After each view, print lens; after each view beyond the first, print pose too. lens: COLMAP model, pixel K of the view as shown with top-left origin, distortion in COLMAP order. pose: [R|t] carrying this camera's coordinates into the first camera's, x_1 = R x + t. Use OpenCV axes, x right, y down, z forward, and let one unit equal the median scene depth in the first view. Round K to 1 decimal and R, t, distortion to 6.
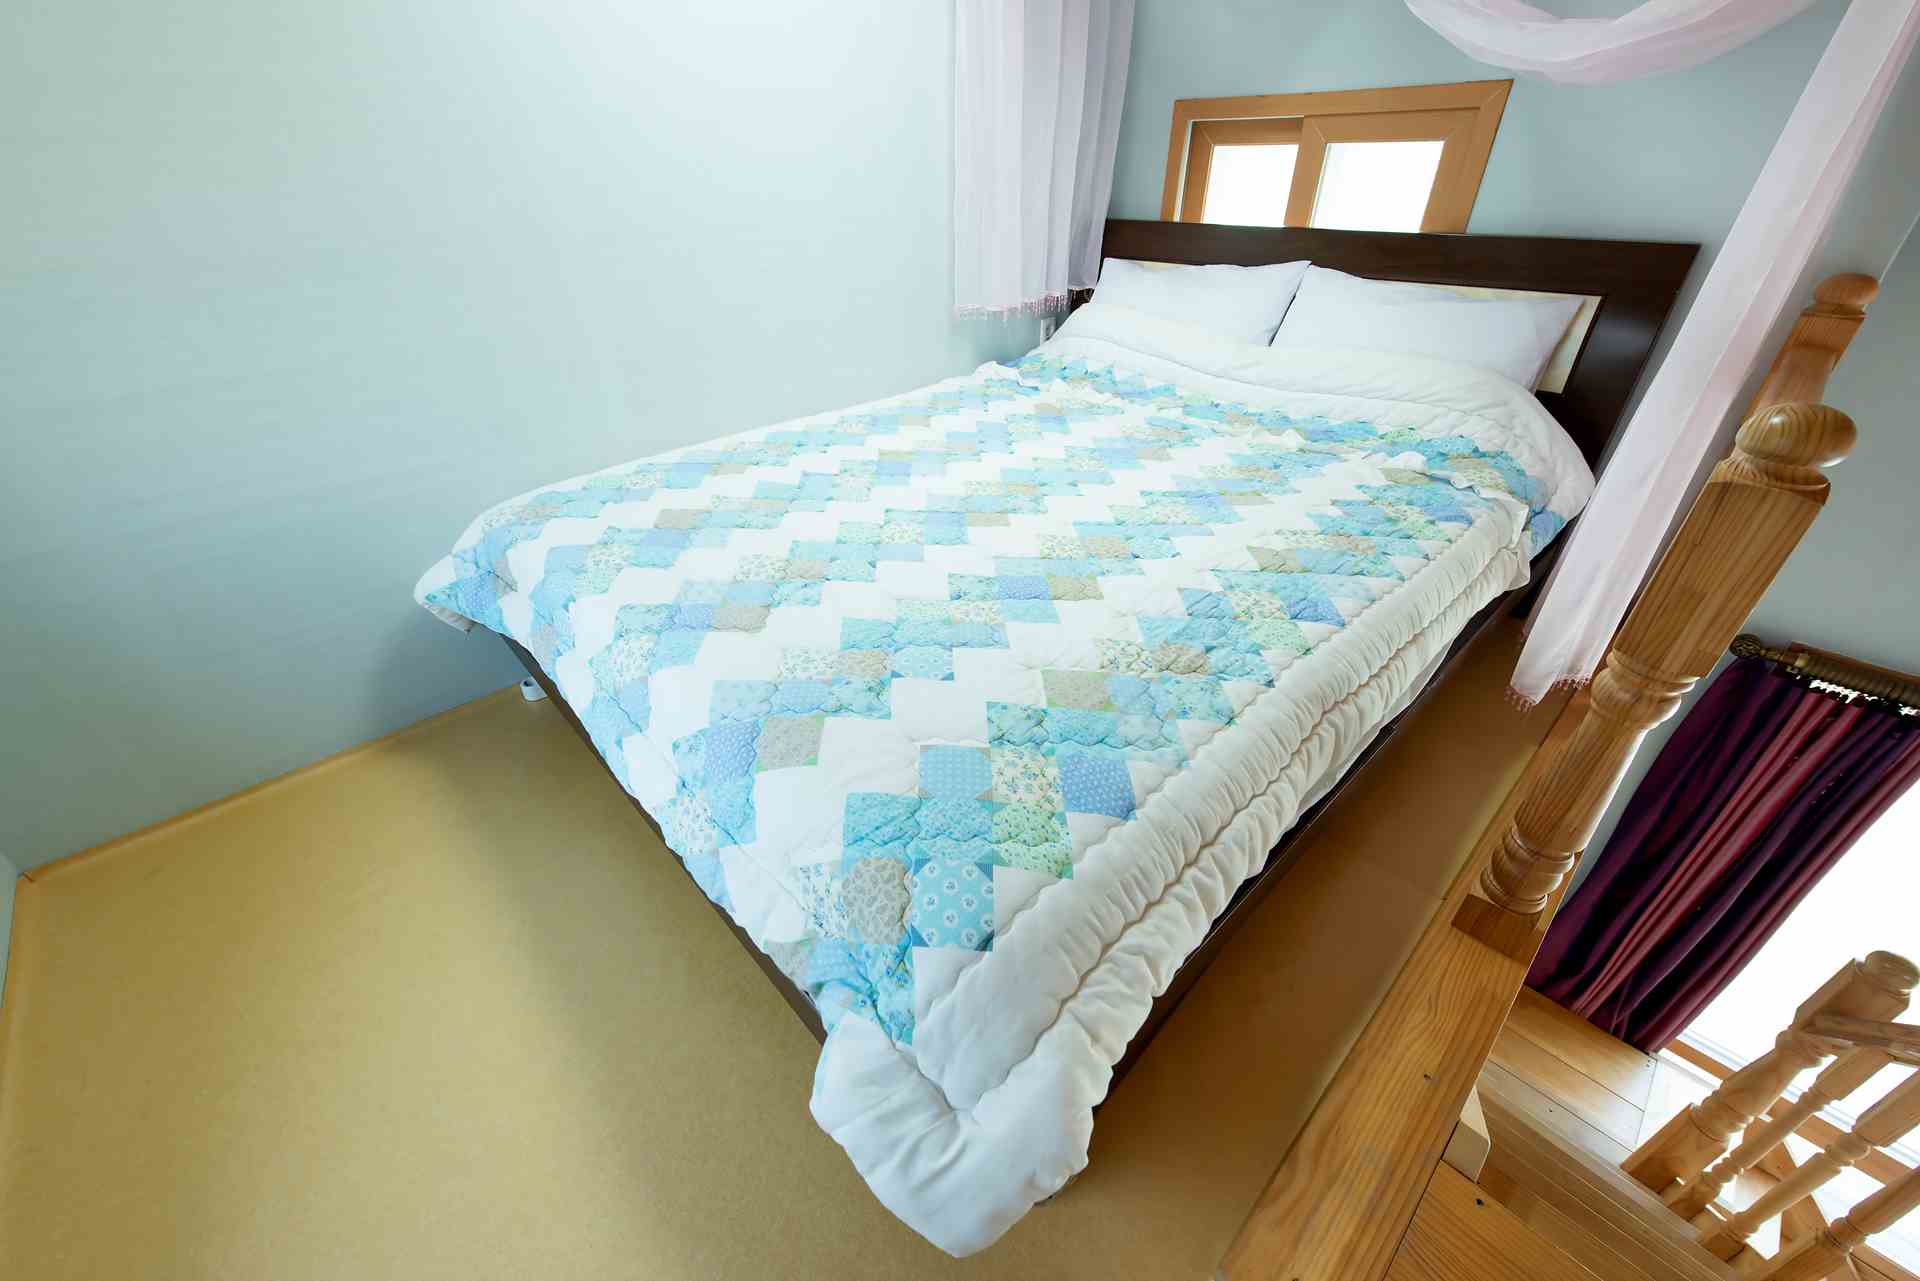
lens RADIAL K [[750.7, 0, 952.0], [0, 750.7, 648.4], [0, 0, 1]] dist [0.002548, -0.000773]
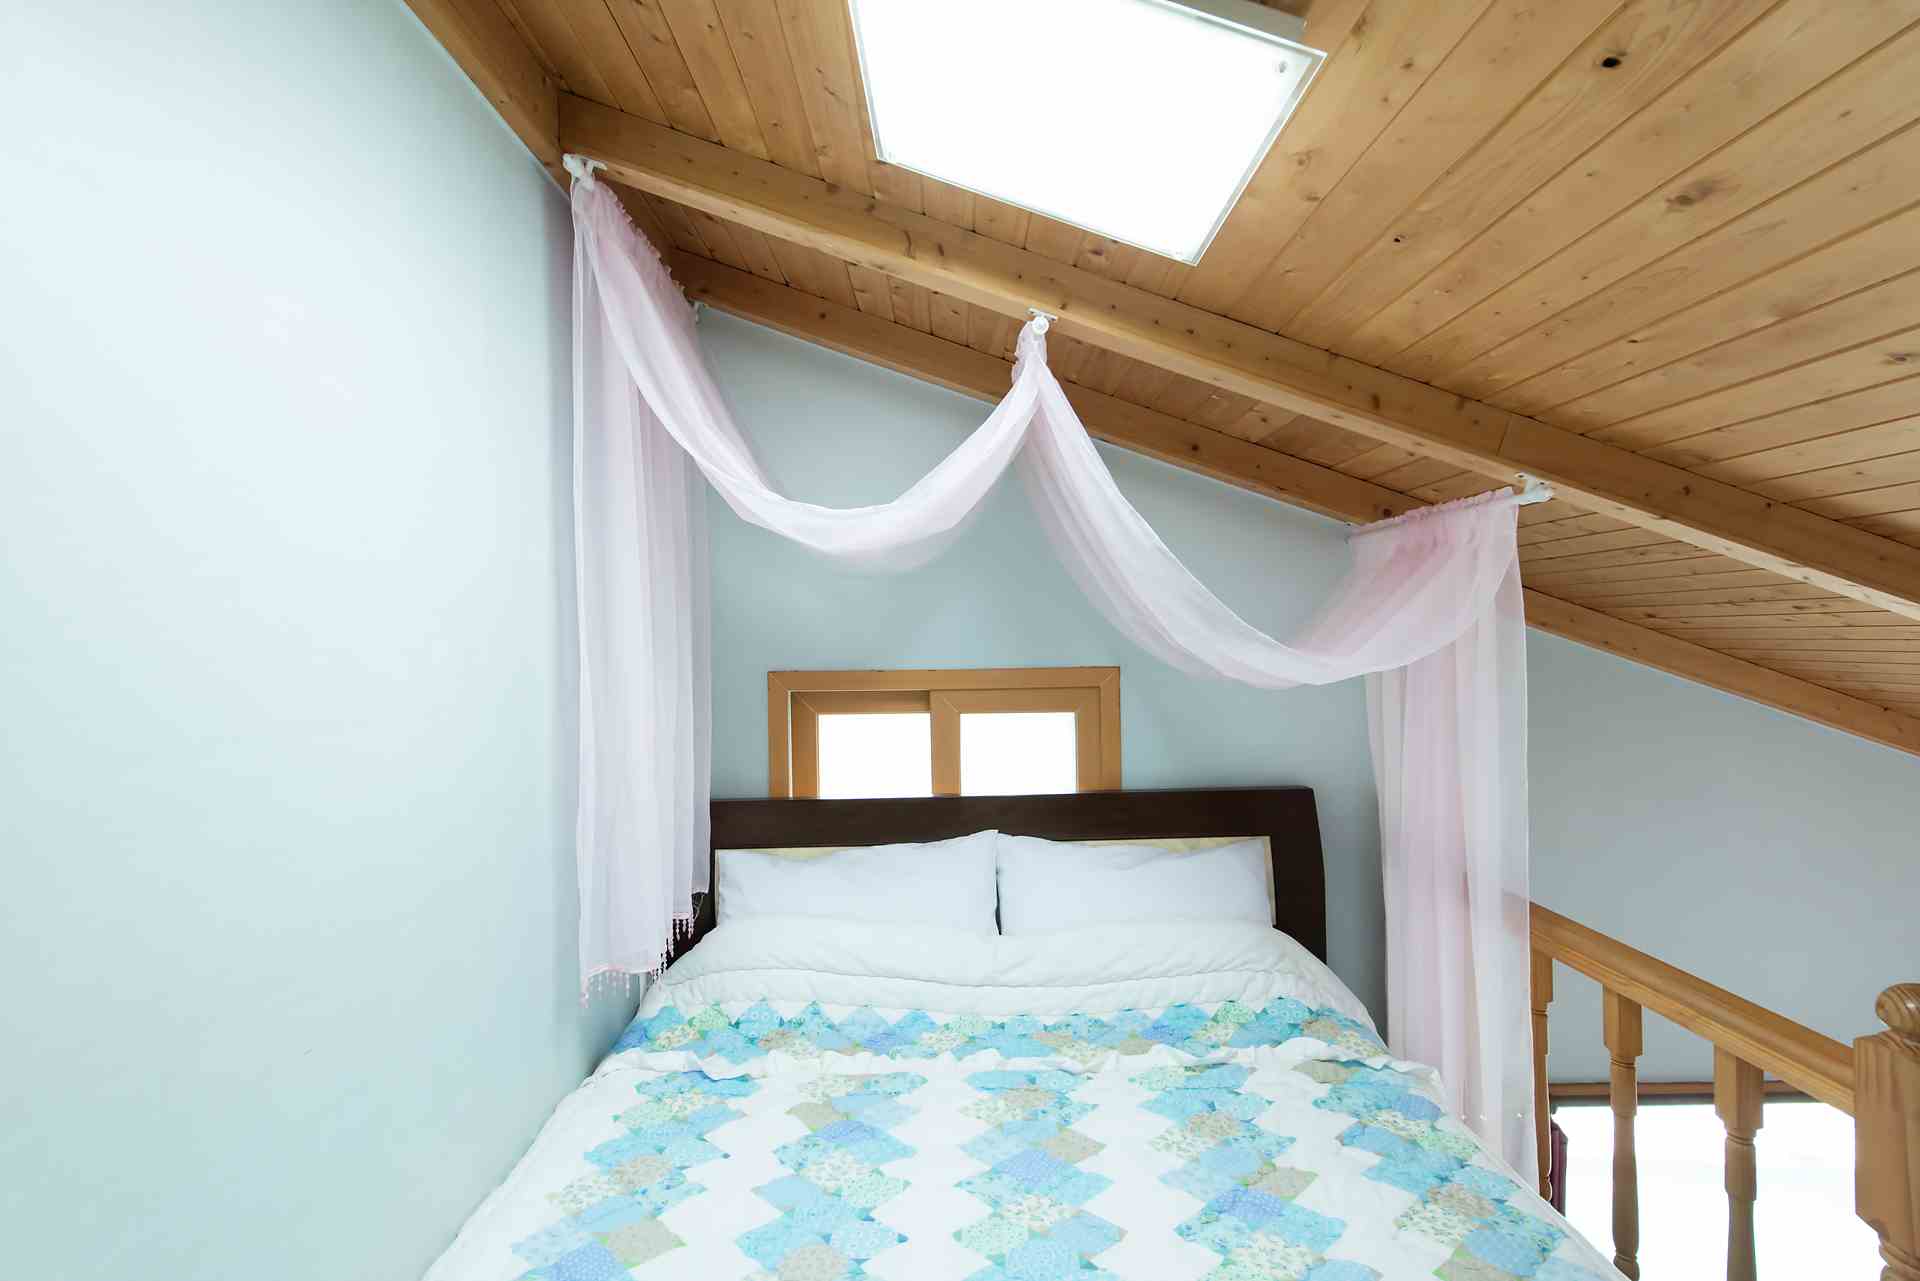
lens RADIAL K [[939.7, 0, 957.0], [0, 939.7, 638.3], [0, 0, 1]] dist [0.024092, -0.000681]
pose [[0.689746, 0.007088, 0.724017, -0.362719], [0.403875, 0.826170, -0.392846, -0.301547], [-0.600946, 0.563376, 0.566985, 0.295647]]
